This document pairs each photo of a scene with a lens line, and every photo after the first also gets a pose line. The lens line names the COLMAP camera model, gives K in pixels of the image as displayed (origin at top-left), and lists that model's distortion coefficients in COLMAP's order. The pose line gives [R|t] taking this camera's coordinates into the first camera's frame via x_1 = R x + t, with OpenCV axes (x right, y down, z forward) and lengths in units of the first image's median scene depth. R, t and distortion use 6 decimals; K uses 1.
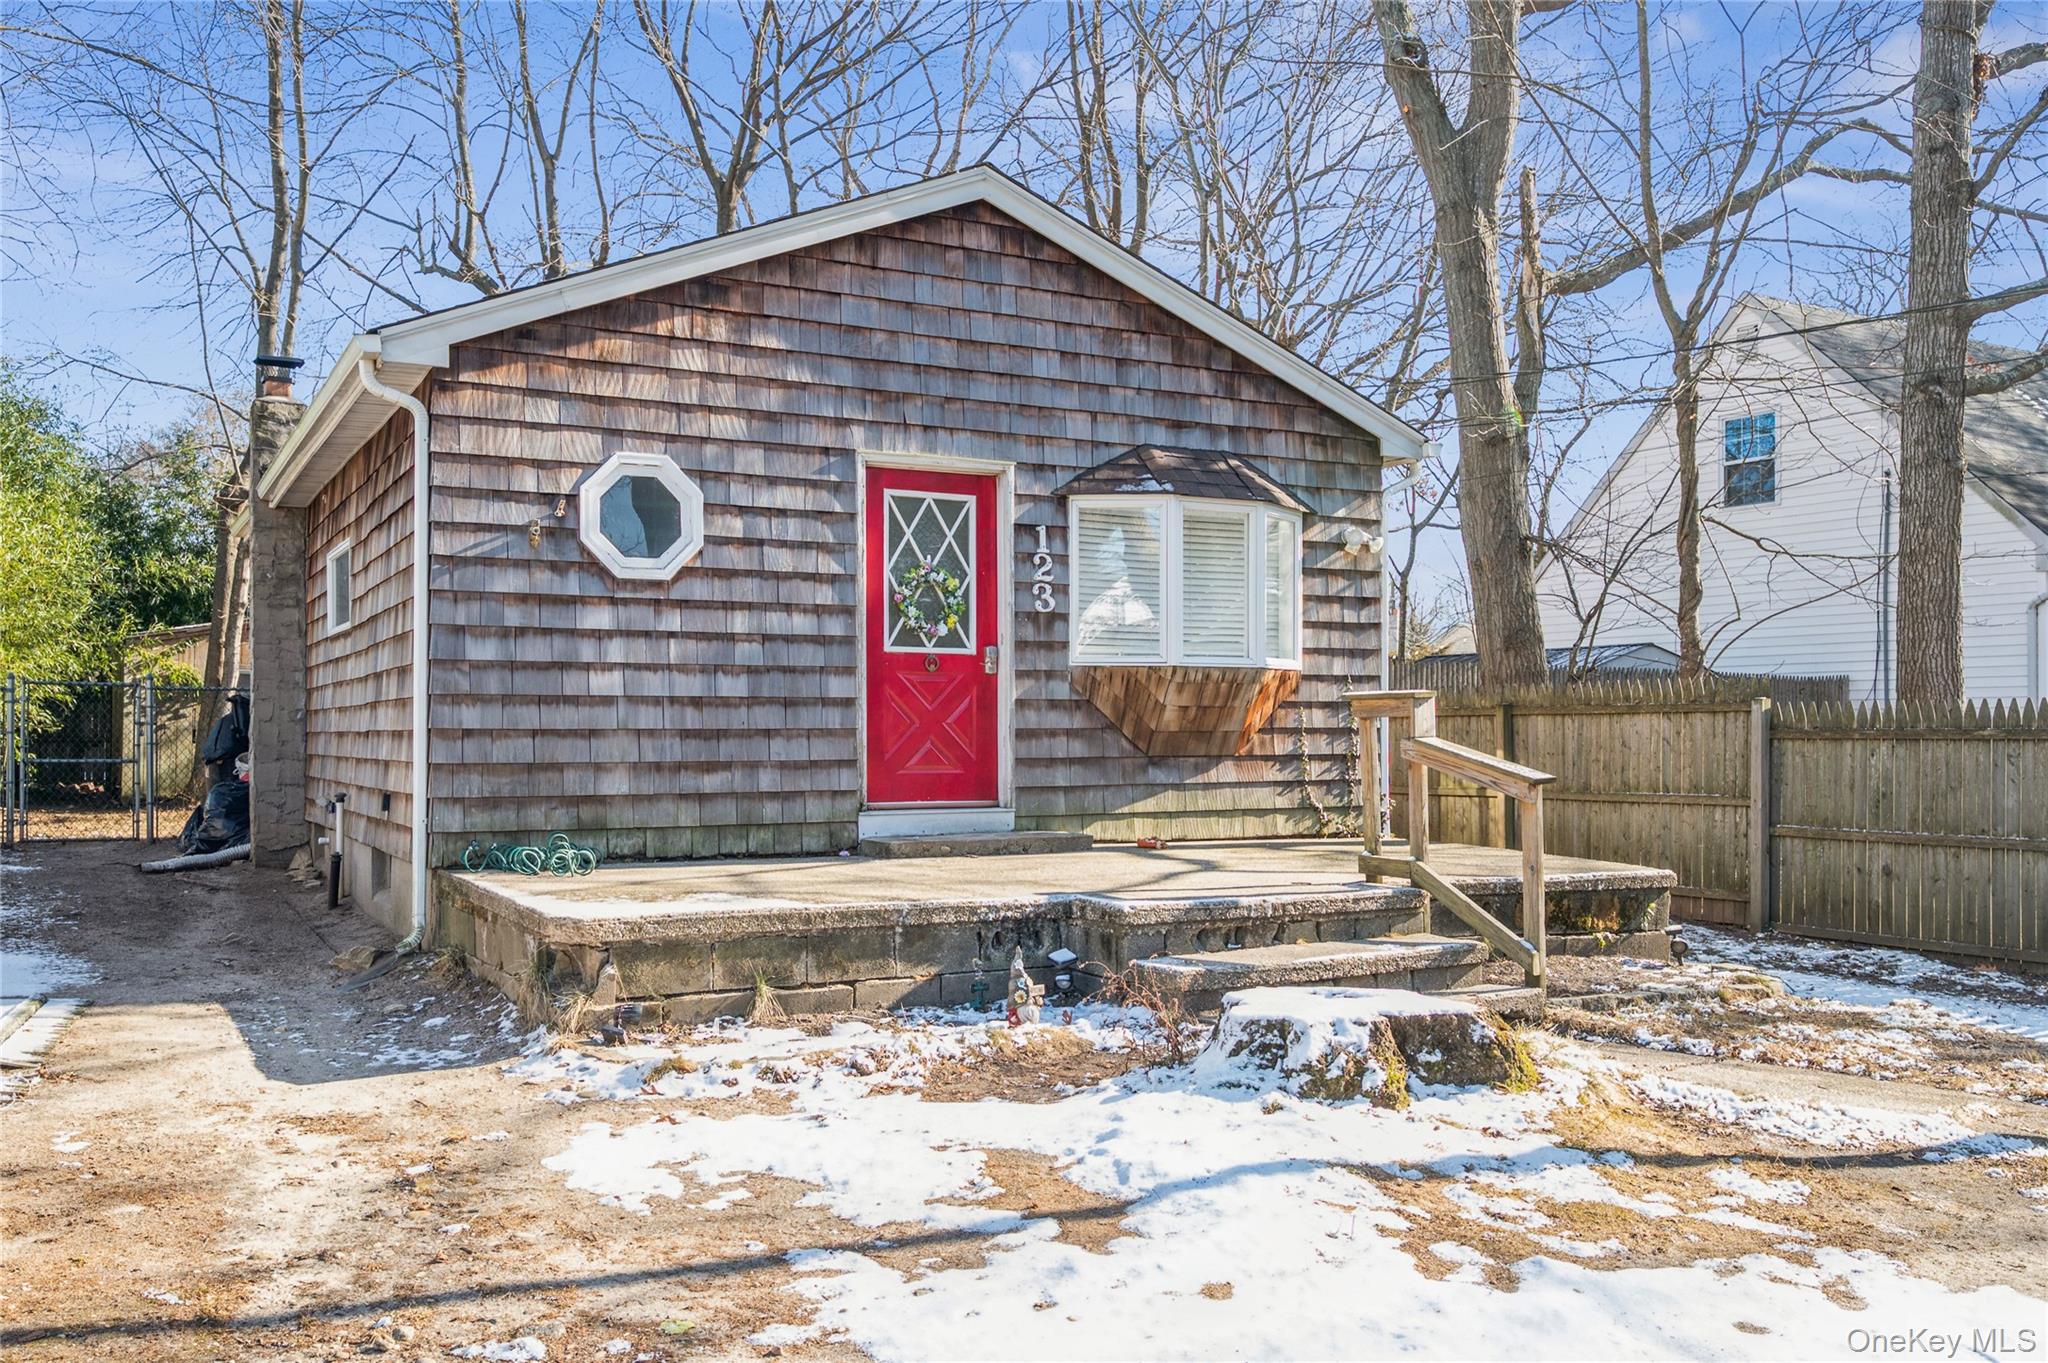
lens RADIAL K [[1691.8, 0, 1021.9], [0, 1691.8, 688.8], [0, 0, 1]] dist [-0.012594, -0.005459]
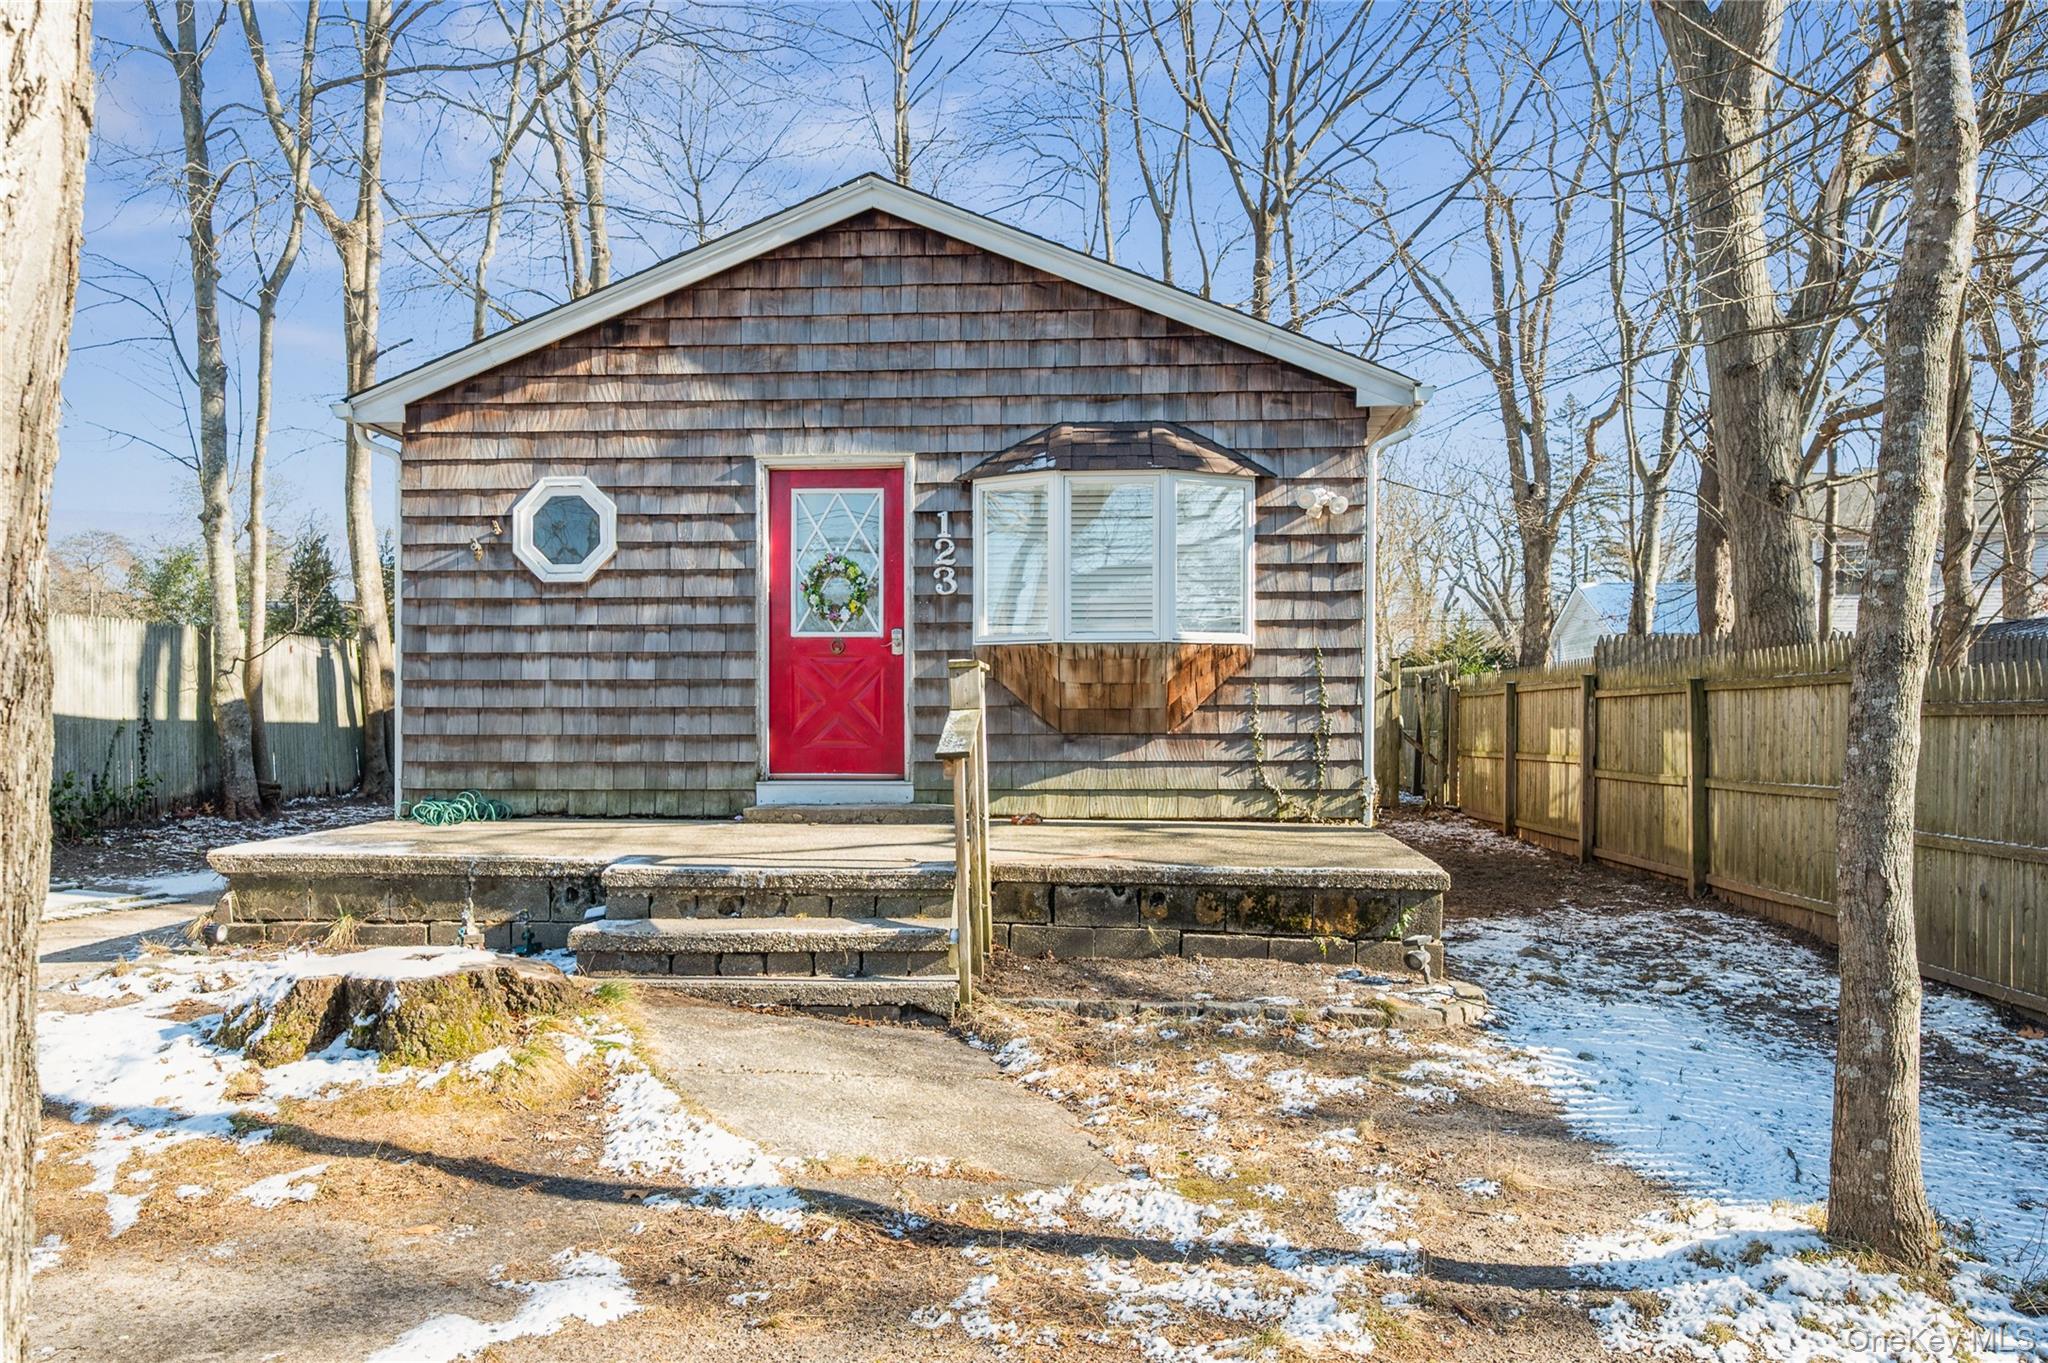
lens RADIAL K [[1506.8, 0, 1020.5], [0, 1506.8, 718.9], [0, 0, 1]] dist [-0.004161, 0.000346]
pose [[0.850855, -0.001359, -0.525399, 0.565715], [0.013719, 0.999713, 0.019632, 0.014245], [0.525221, -0.023912, 0.850630, 0.242865]]
